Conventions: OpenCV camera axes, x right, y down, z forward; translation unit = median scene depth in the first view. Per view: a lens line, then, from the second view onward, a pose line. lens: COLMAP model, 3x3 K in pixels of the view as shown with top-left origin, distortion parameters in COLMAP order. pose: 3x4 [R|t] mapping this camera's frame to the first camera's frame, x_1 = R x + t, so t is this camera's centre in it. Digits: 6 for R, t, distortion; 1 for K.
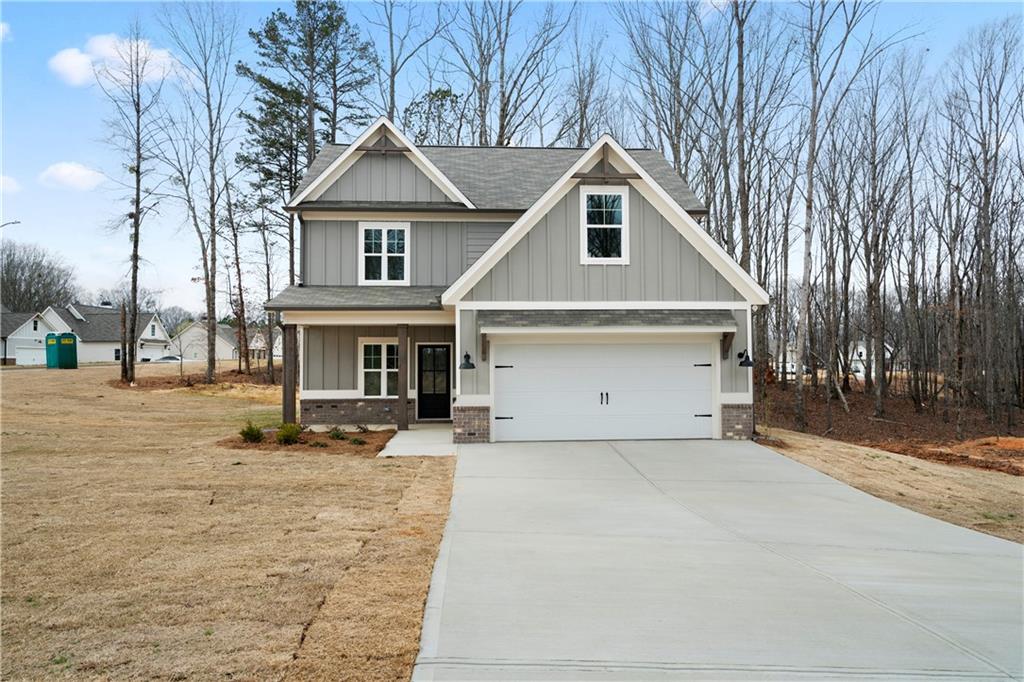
lens RADIAL K [[696.4, 0, 508.5], [0, 696.4, 347.4], [0, 0, 1]] dist [0.011221, 0.003865]
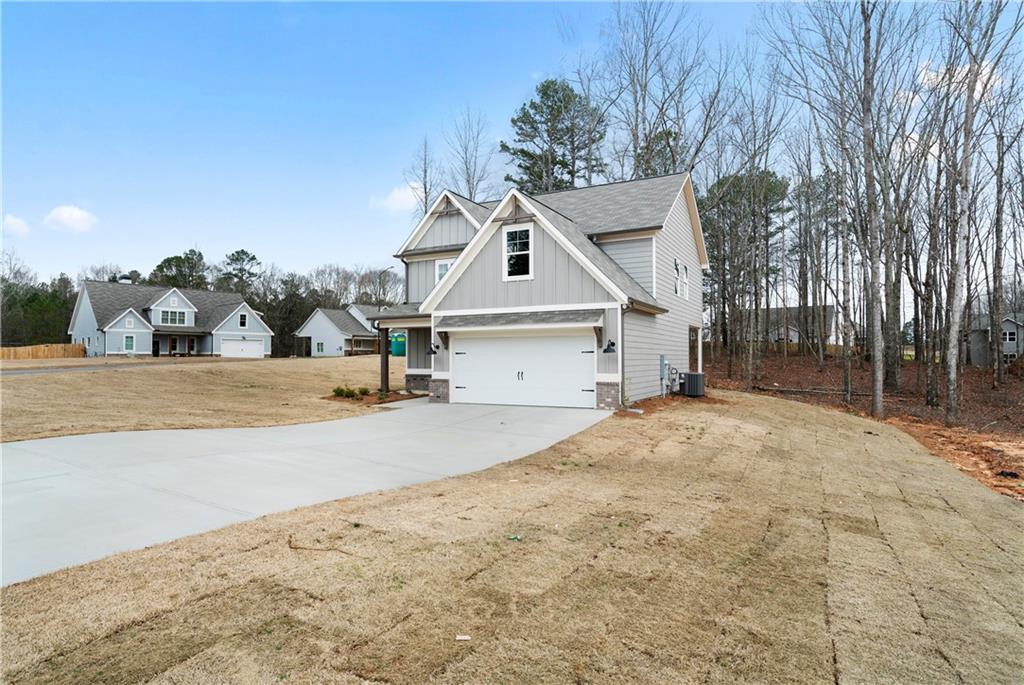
lens RADIAL K [[568.4, 0, 511.1], [0, 568.4, 340.9], [0, 0, 1]] dist [-0.002262, -0.000123]
pose [[0.852013, -0.013548, -0.523345, 0.589369], [0.014620, 0.999891, -0.002084, 0.004420], [0.523316, -0.005876, 0.852118, 0.014551]]
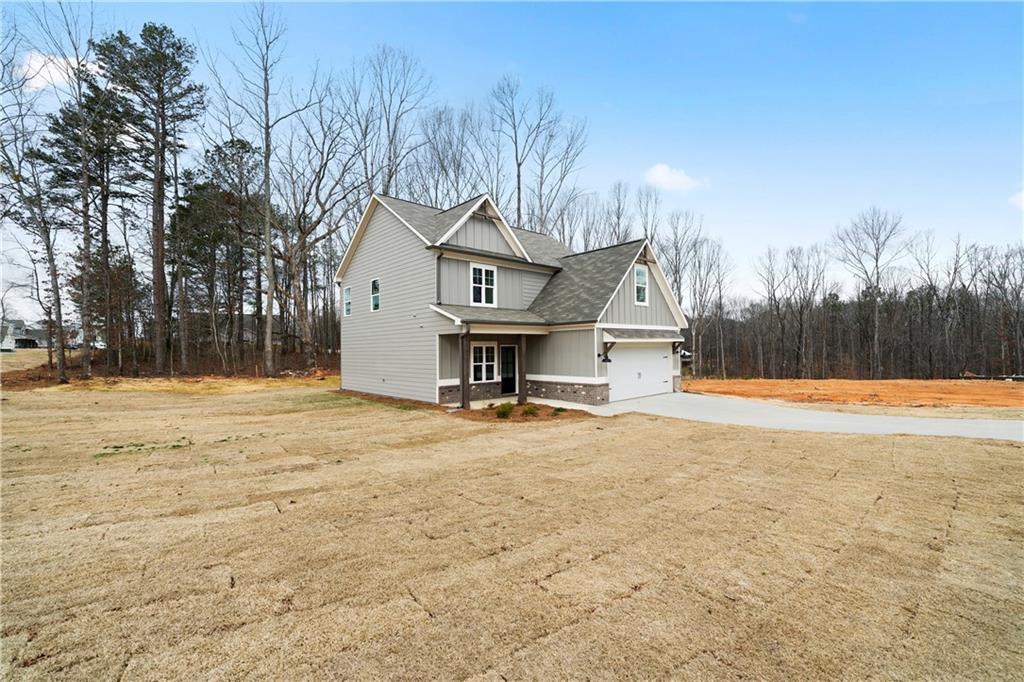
lens RADIAL K [[430.8, 0, 509.9], [0, 430.8, 344.0], [0, 0, 1]] dist [-0.001096, -0.000356]
pose [[0.776526, 0.000541, 0.630085, -0.723573], [-0.006037, 0.999960, 0.006582, -0.015573], [-0.630056, -0.008915, 0.776498, 0.250515]]
